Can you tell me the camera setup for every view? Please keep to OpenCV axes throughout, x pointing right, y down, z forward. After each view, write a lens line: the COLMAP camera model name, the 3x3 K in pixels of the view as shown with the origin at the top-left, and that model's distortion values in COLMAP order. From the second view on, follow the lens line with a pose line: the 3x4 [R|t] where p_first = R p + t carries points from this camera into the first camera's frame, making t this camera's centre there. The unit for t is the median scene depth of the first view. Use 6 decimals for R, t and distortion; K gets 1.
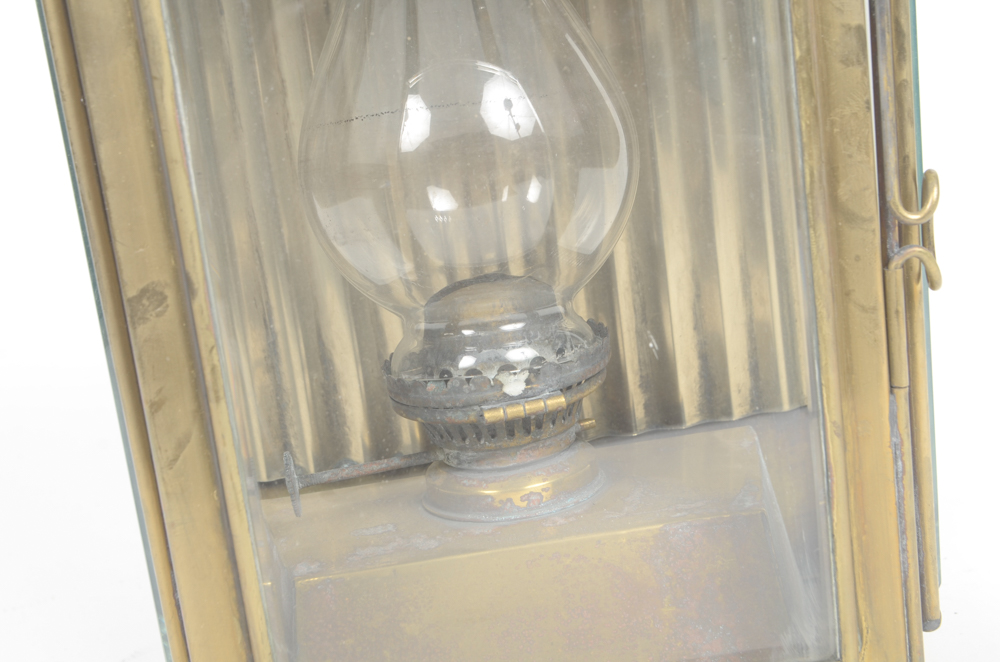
lens RADIAL K [[1424.8, 0, 500.5], [0, 1424.8, 338.3], [0, 0, 1]] dist [0.015077, 0.000000]
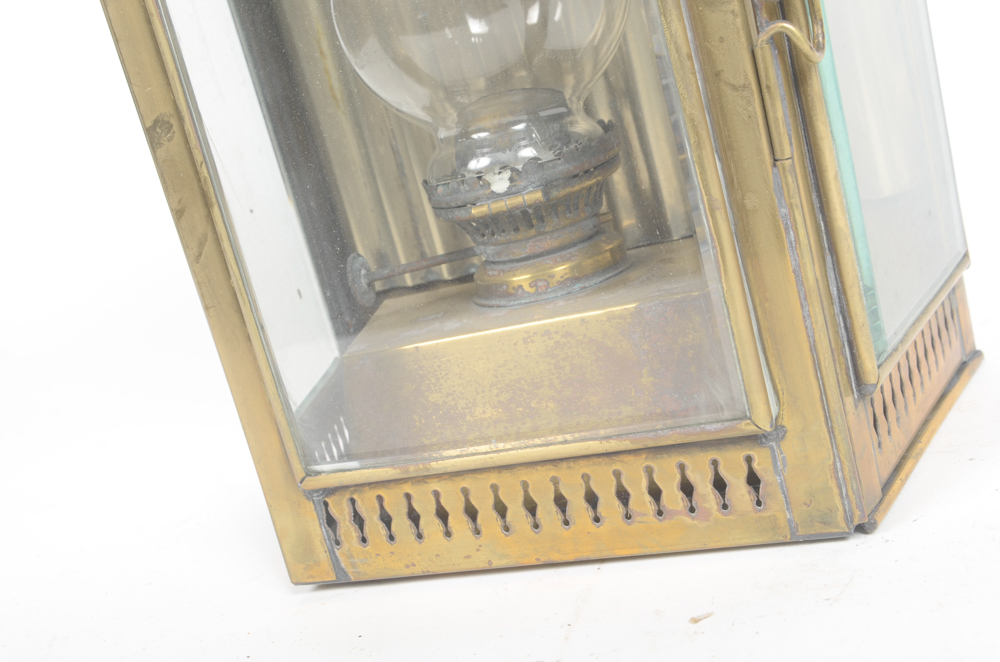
lens RADIAL K [[1424.8, 0, 503.5], [0, 1424.8, 337.7], [0, 0, 1]] dist [0.015077, 0.000000]
pose [[0.922800, -0.017845, -0.384865, 0.449148], [0.057706, 0.994060, 0.092271, 0.050750], [0.380932, -0.107357, 0.918349, -0.052543]]
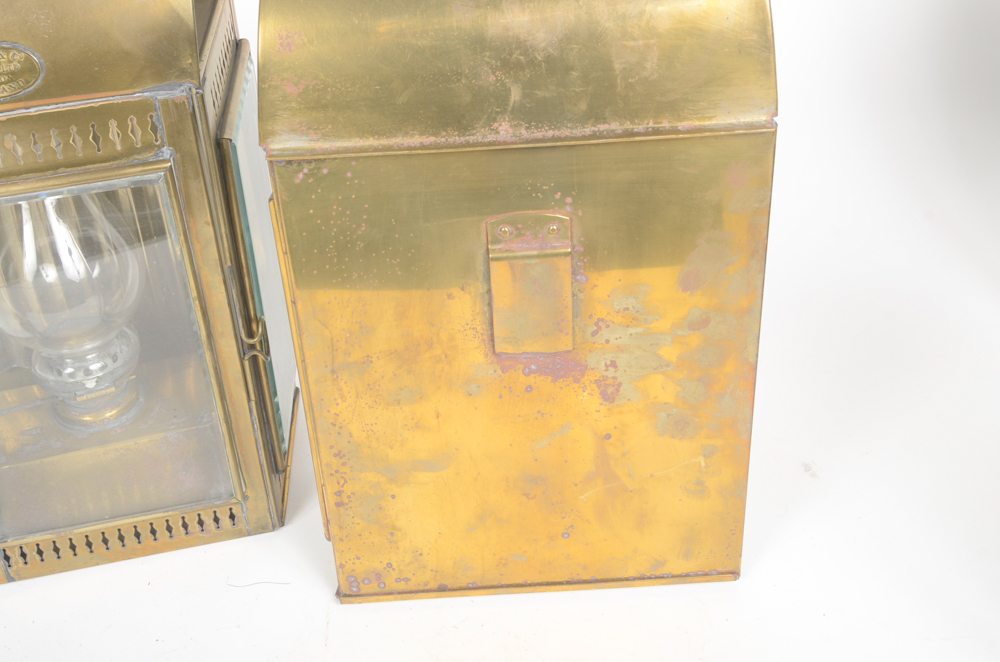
lens RADIAL K [[1424.8, 0, 502.2], [0, 1424.8, 335.3], [0, 0, 1]] dist [0.015077, 0.000000]
pose [[0.980306, -0.048688, 0.191387, 0.216774], [-0.030157, 0.920858, 0.388731, -0.919307], [-0.195167, -0.386847, 0.901254, -1.091408]]
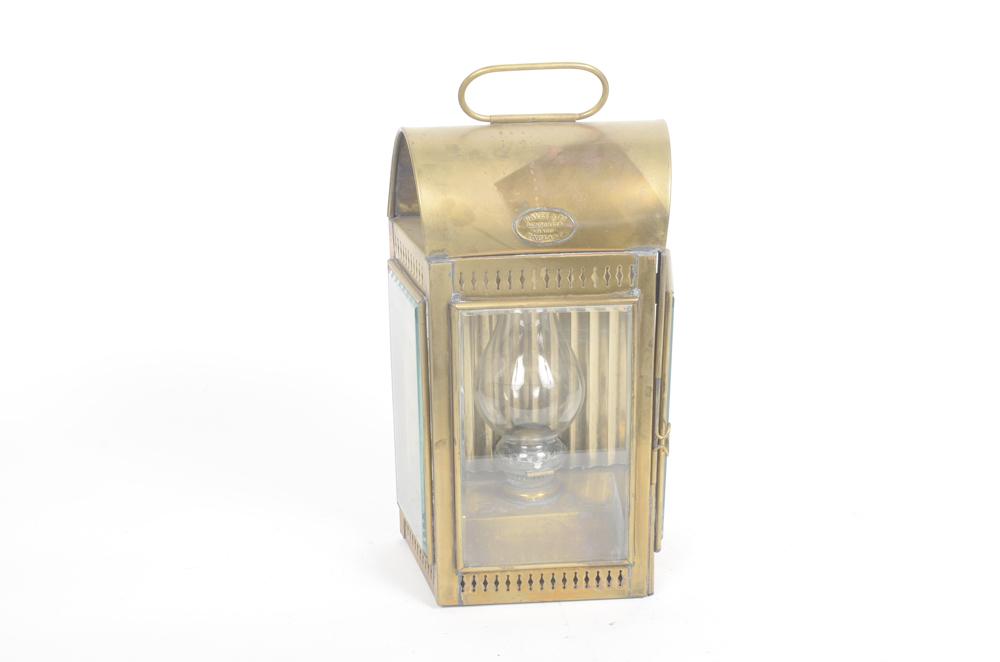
lens RADIAL K [[1424.8, 0, 492.6], [0, 1424.8, 334.3], [0, 0, 1]] dist [0.015077, 0.000000]
pose [[0.993170, 0.094764, 0.068075, -0.335635], [-0.101718, 0.989015, 0.107251, -0.589424], [-0.057163, -0.113443, 0.991899, -2.117738]]
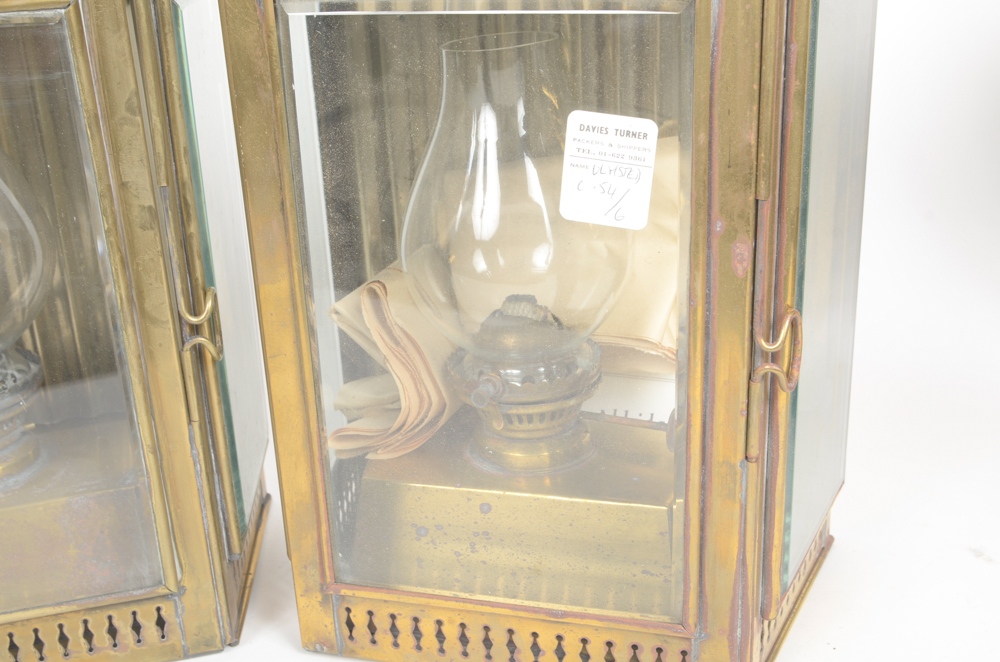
lens RADIAL K [[1208.4, 0, 503.2], [0, 1208.4, 341.9], [0, 0, 1]] dist [-0.005184, 0.000000]
pose [[0.973684, -0.007391, 0.227783, 0.281447], [-0.017508, 0.994095, 0.107094, -0.188933], [-0.227230, -0.108264, 0.967805, -0.360372]]
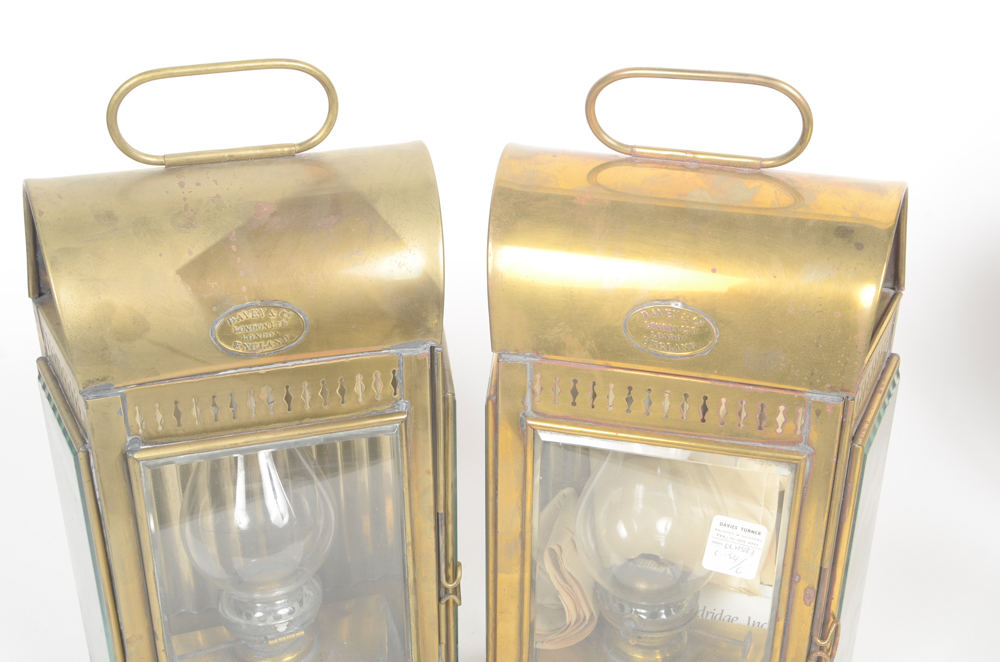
lens RADIAL K [[1267.0, 0, 499.5], [0, 1267.0, 334.8], [0, 0, 1]] dist [-0.020769, 0.000000]
pose [[0.963821, 0.003363, 0.266529, -0.197461], [-0.057899, 0.978687, 0.197026, -0.853452], [-0.260186, -0.205329, 0.943474, -0.916758]]
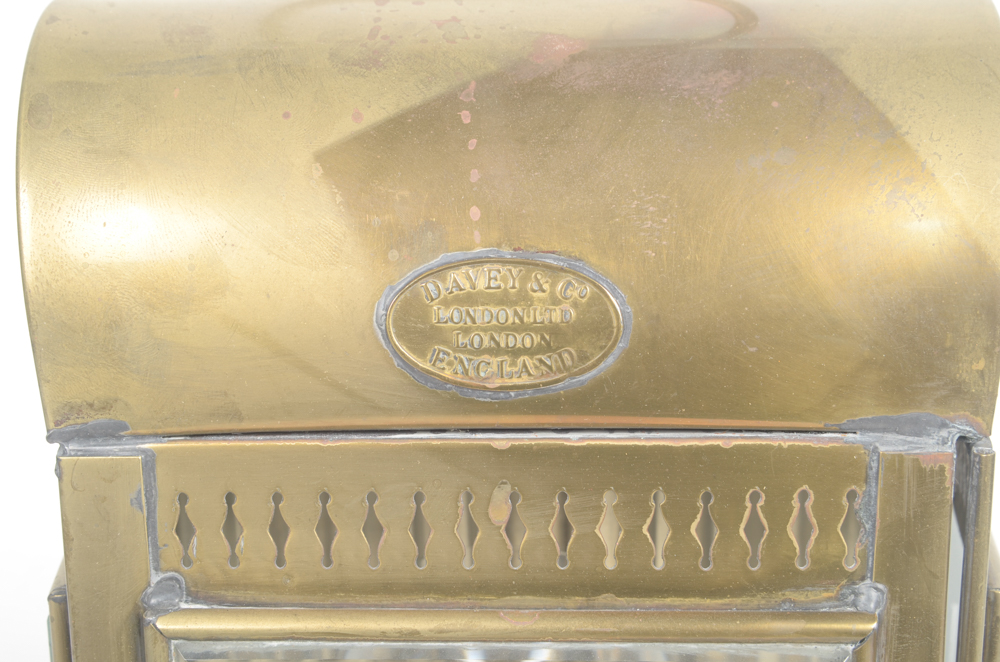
lens RADIAL K [[1424.8, 0, 507.4], [0, 1424.8, 339.1], [0, 0, 1]] dist [0.015077, 0.000000]
pose [[0.990213, 0.125776, -0.060490, -0.006380], [-0.126883, 0.991807, -0.014815, -0.487319], [0.058131, 0.022345, 0.998059, 0.048518]]
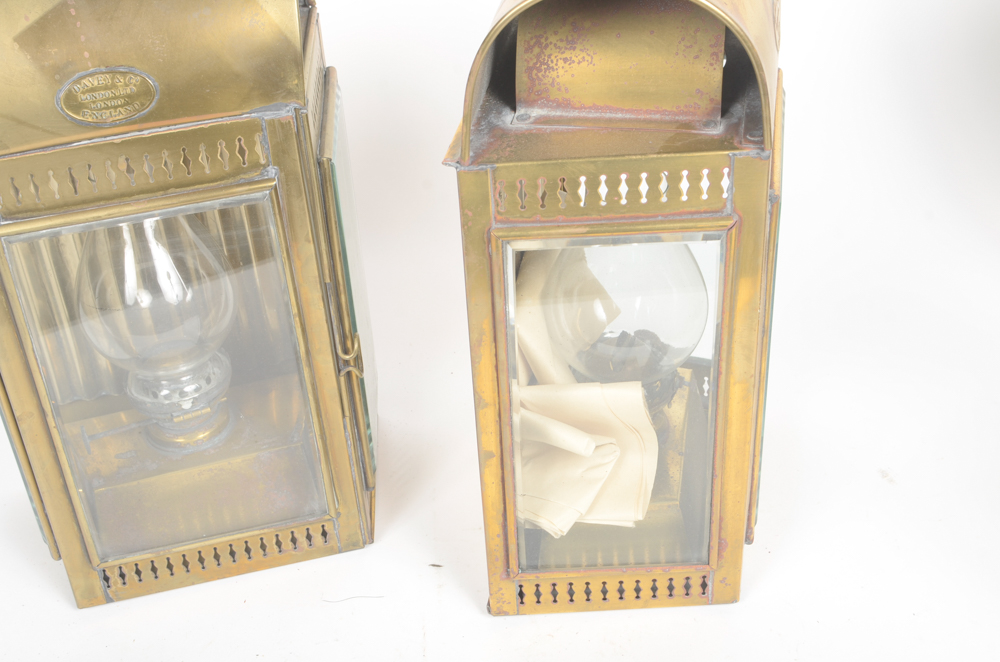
lens RADIAL K [[1424.8, 0, 499.1], [0, 1424.8, 337.7], [0, 0, 1]] dist [0.015077, 0.000000]
pose [[0.979312, -0.064974, 0.191639, 0.068762], [-0.006899, 0.935777, 0.352525, -0.871244], [-0.202237, -0.346555, 0.915970, -1.137685]]
